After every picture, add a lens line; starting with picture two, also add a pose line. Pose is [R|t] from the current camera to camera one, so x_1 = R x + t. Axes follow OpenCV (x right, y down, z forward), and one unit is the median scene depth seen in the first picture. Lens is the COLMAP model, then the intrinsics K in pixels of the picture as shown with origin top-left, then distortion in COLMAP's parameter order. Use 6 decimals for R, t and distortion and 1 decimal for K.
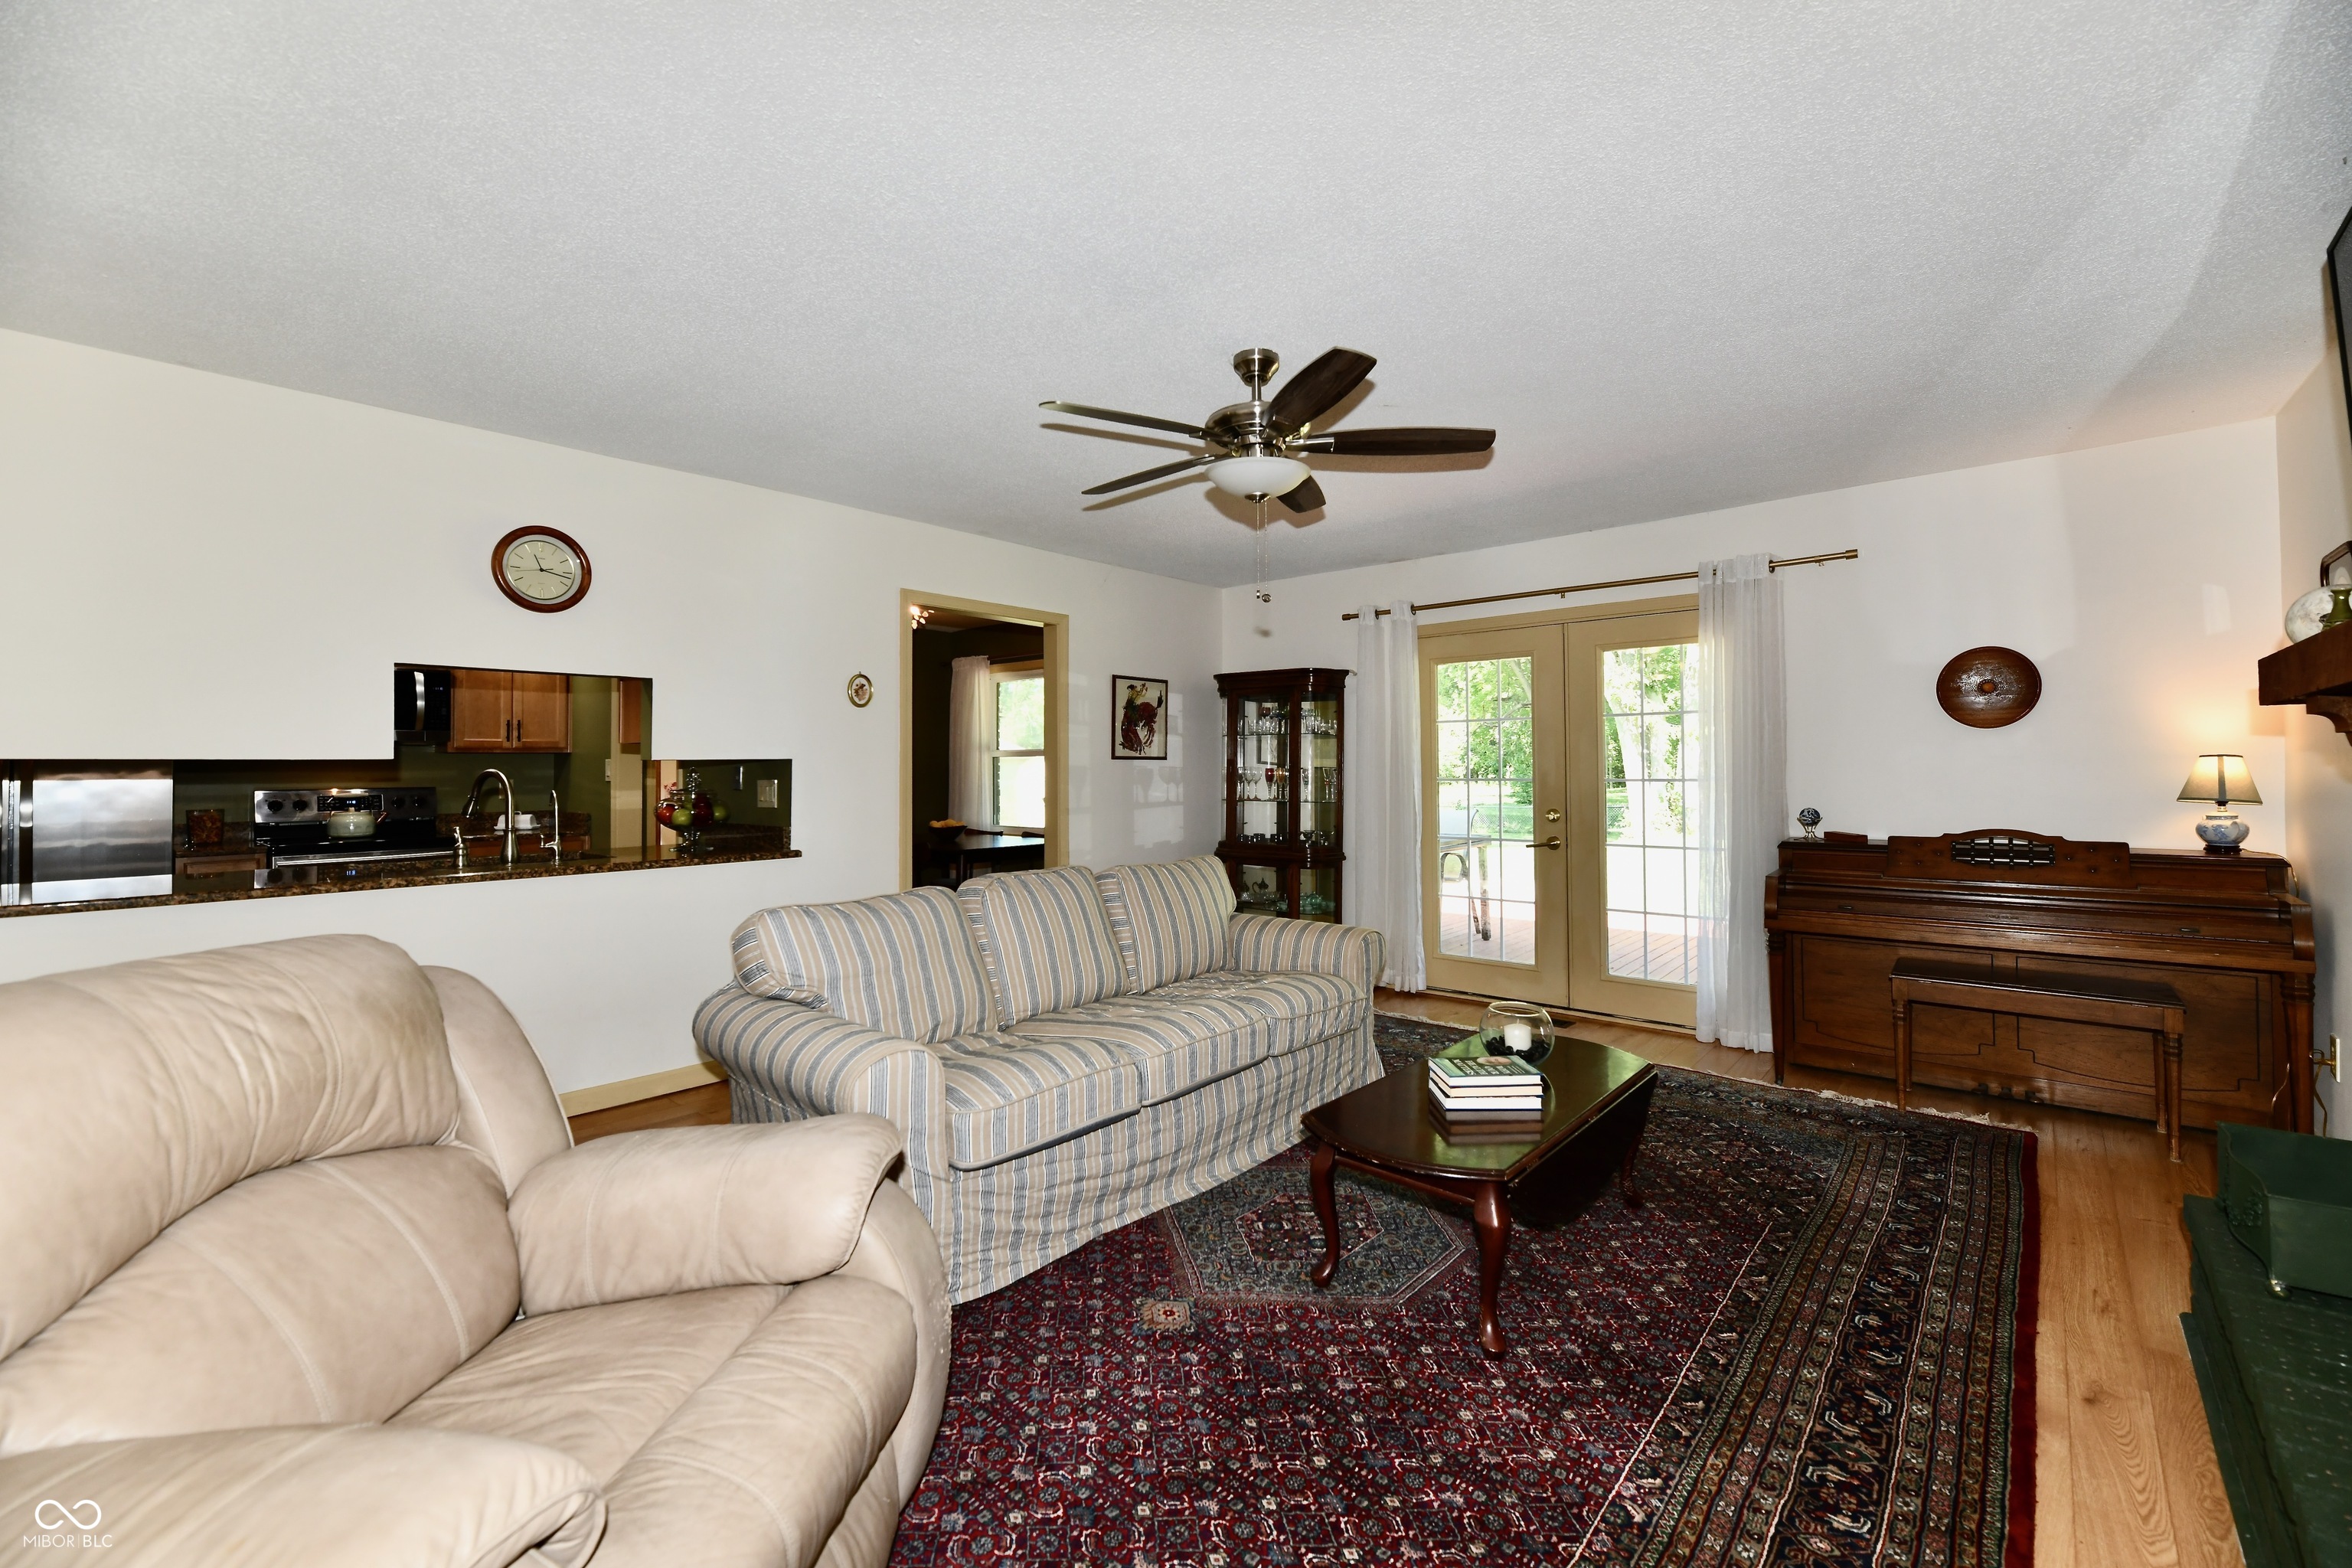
lens RADIAL K [[965.8, 0, 1166.9], [0, 965.8, 763.3], [0, 0, 1]] dist [-0.006291, -0.000845]
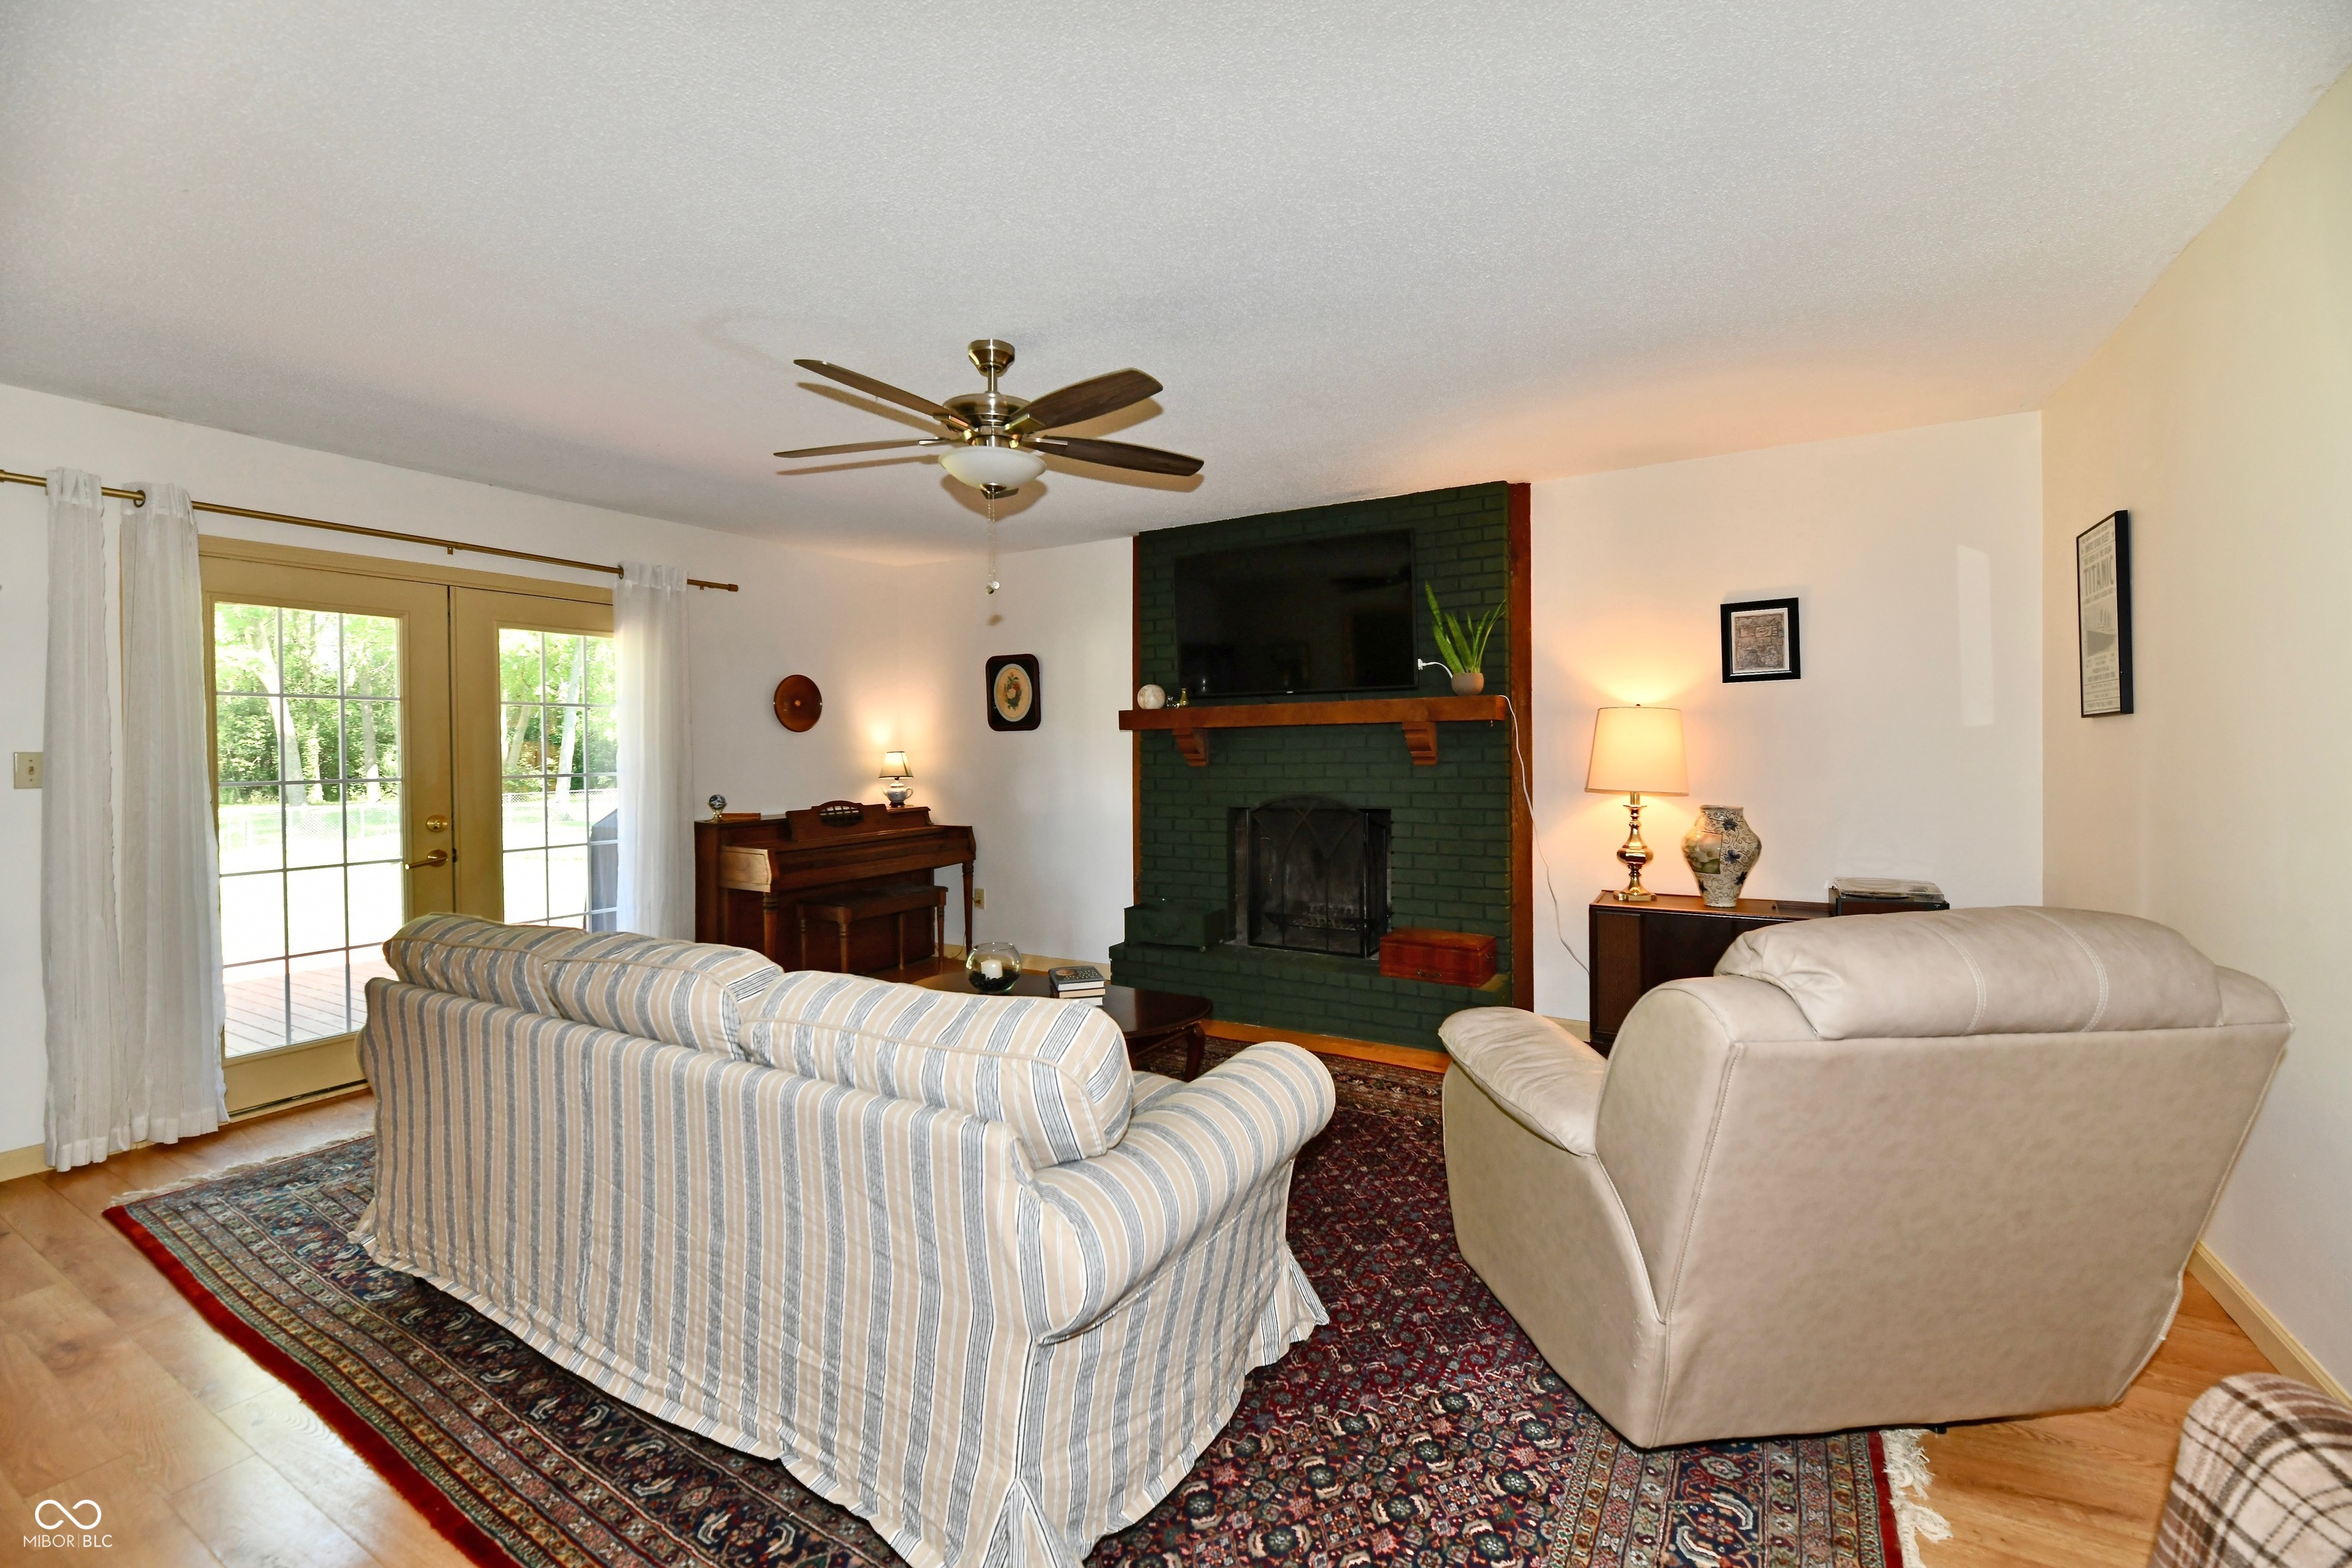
lens RADIAL K [[965.8, 0, 1183.7], [0, 965.8, 771.8], [0, 0, 1]] dist [-0.006291, -0.000845]
pose [[-0.206187, -0.015788, 0.978385, -0.605227], [0.004934, 0.999840, 0.017174, 0.000690], [-0.978500, 0.008368, -0.206076, 0.673911]]
